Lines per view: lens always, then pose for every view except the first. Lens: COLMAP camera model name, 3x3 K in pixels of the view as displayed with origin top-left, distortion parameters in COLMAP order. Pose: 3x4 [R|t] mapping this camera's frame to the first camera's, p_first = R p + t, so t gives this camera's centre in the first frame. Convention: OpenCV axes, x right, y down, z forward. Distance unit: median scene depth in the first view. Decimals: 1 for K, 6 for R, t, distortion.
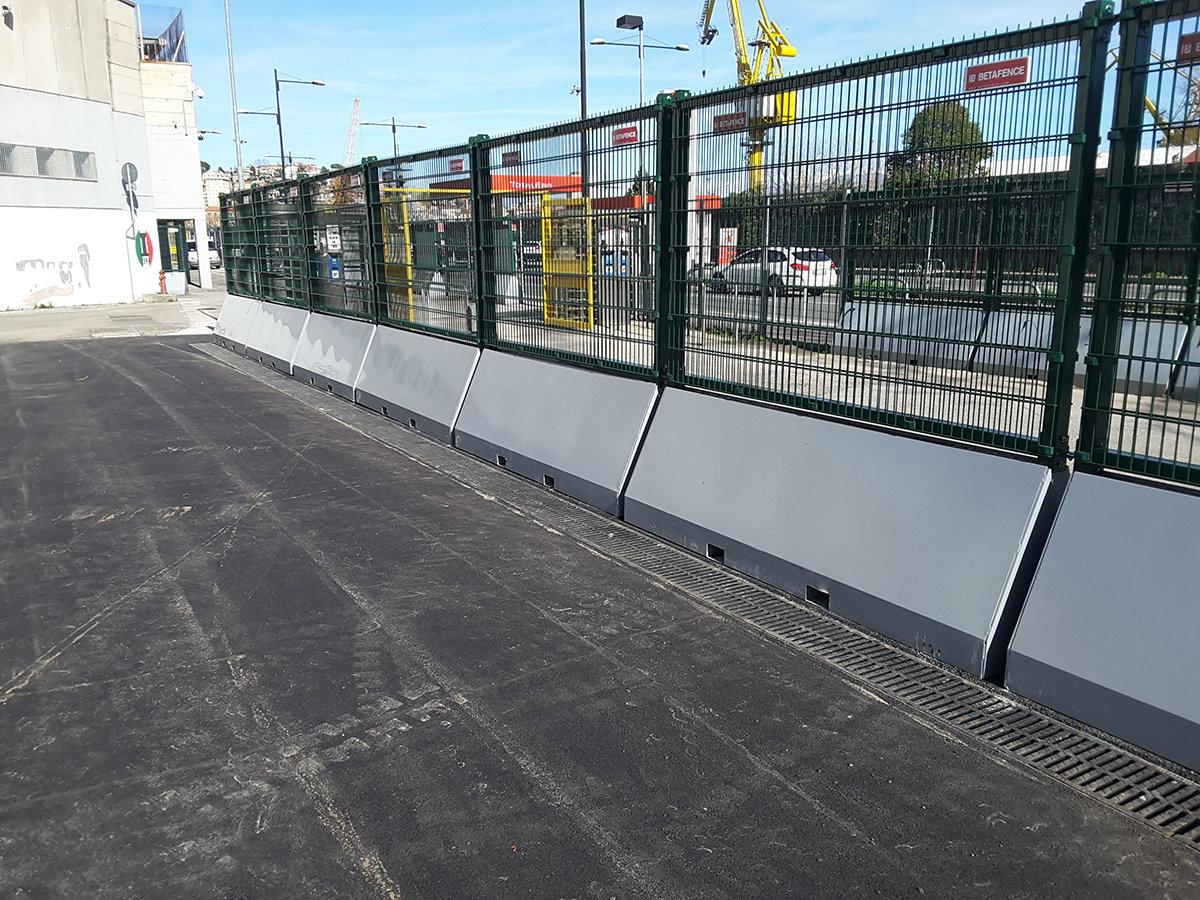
lens RADIAL K [[941.9, 0, 600.0], [0, 941.9, 450.0], [0, 0, 1]] dist [0.101650, -0.118116]
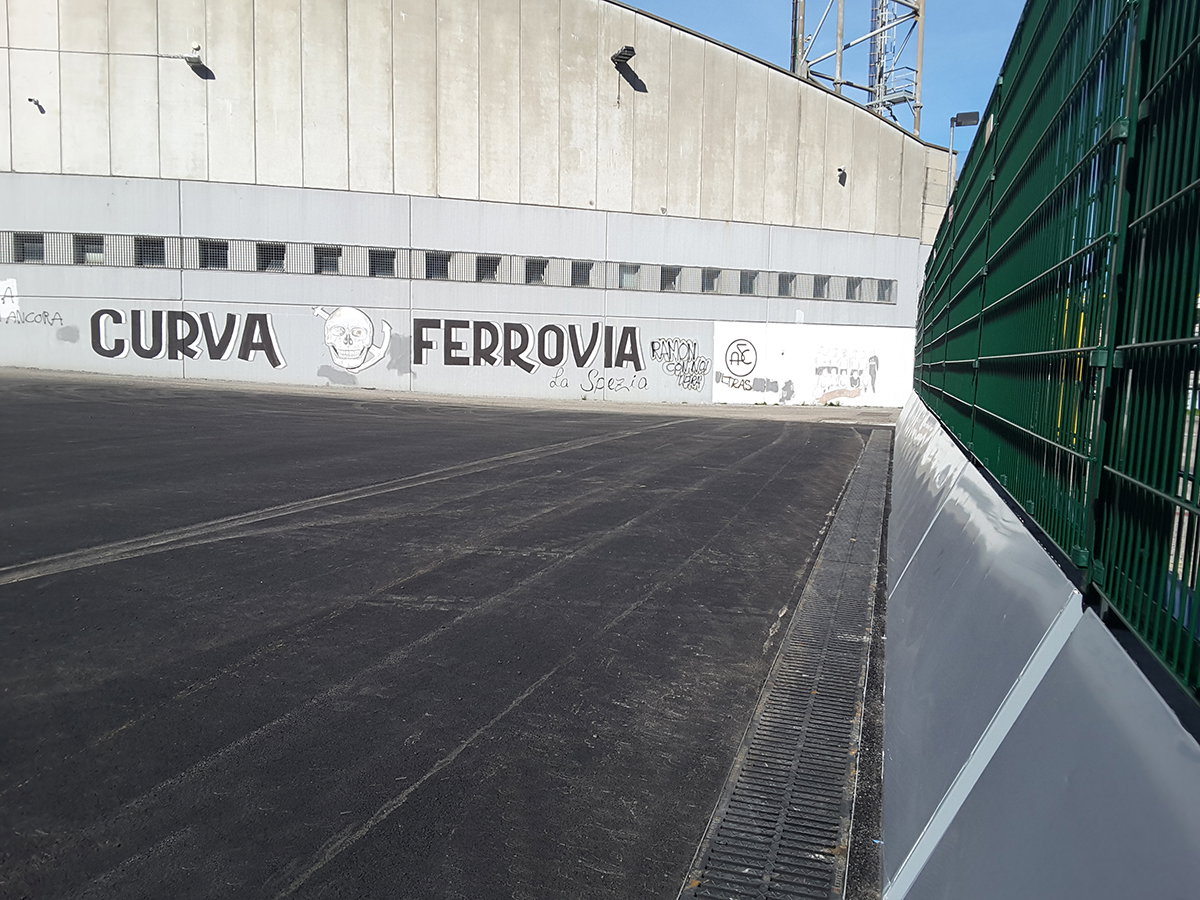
lens RADIAL K [[941.9, 0, 600.0], [0, 941.9, 450.0], [0, 0, 1]] dist [0.101650, -0.118116]
pose [[0.663980, 0.093132, -0.741927, 1.068501], [-0.188055, 0.981121, -0.045140, 0.147598], [0.723716, 0.169495, 0.668959, -0.074122]]
